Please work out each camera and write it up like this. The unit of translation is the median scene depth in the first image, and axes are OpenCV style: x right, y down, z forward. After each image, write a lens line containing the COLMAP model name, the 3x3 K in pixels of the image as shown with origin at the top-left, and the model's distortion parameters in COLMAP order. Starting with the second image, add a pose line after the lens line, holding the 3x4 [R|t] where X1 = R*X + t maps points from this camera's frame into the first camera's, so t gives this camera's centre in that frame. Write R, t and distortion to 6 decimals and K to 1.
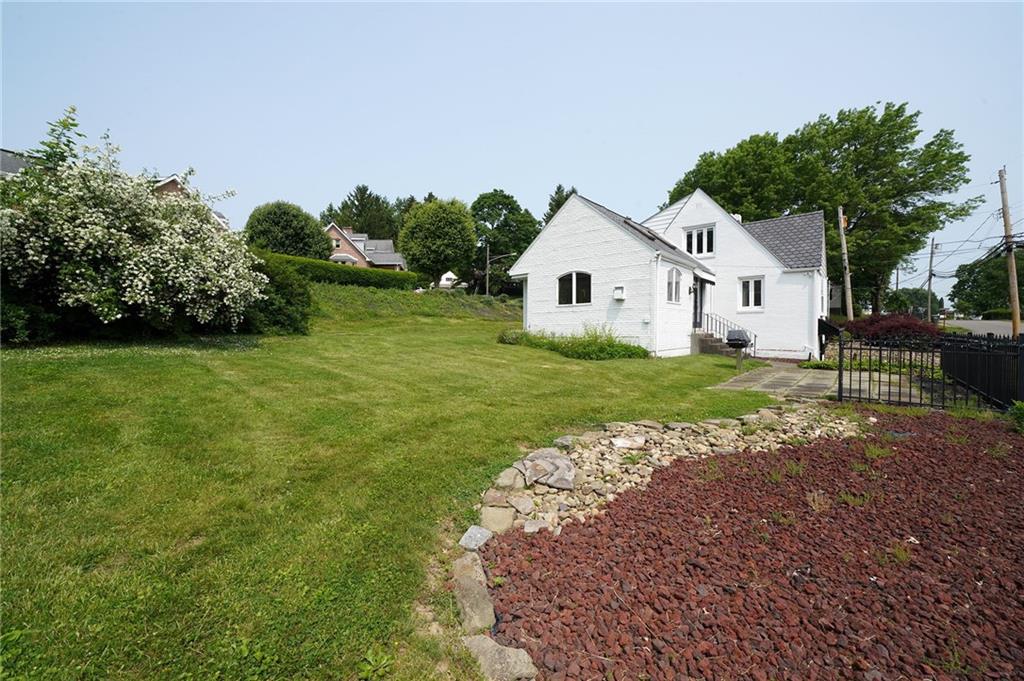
lens RADIAL K [[422.7, 0, 510.9], [0, 422.7, 348.0], [0, 0, 1]] dist [-0.002420, -0.000365]
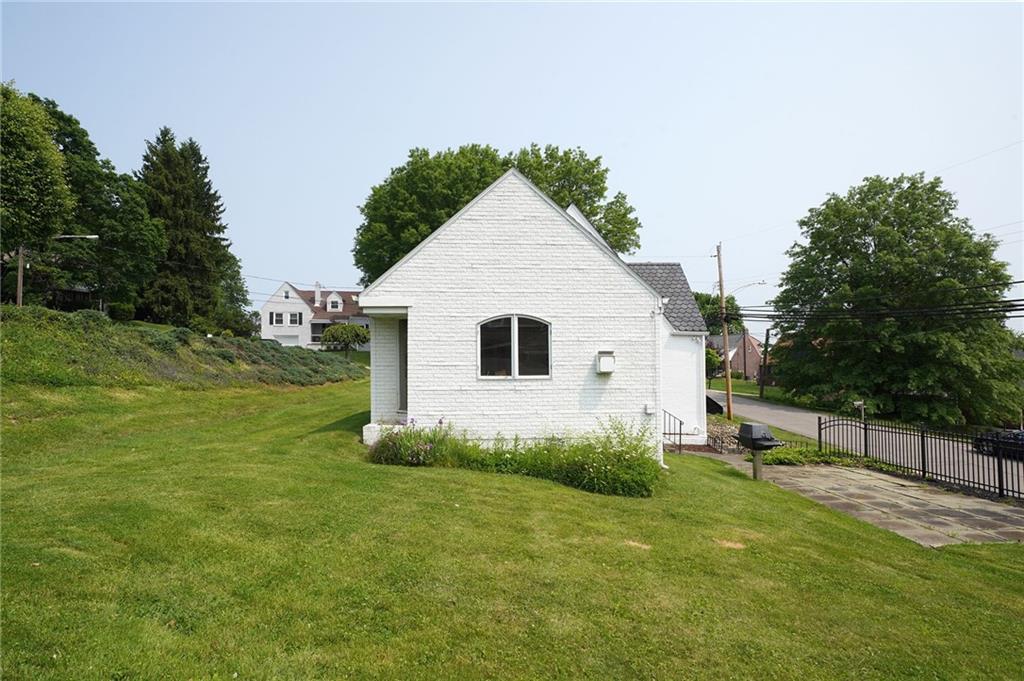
lens RADIAL K [[574.2, 0, 511.8], [0, 574.2, 380.8], [0, 0, 1]] dist [0.035392, -0.000039]
pose [[0.722258, 0.005011, 0.691606, -0.334957], [0.016701, 0.999556, -0.024683, -0.077368], [-0.691422, 0.029378, 0.721854, 0.465826]]
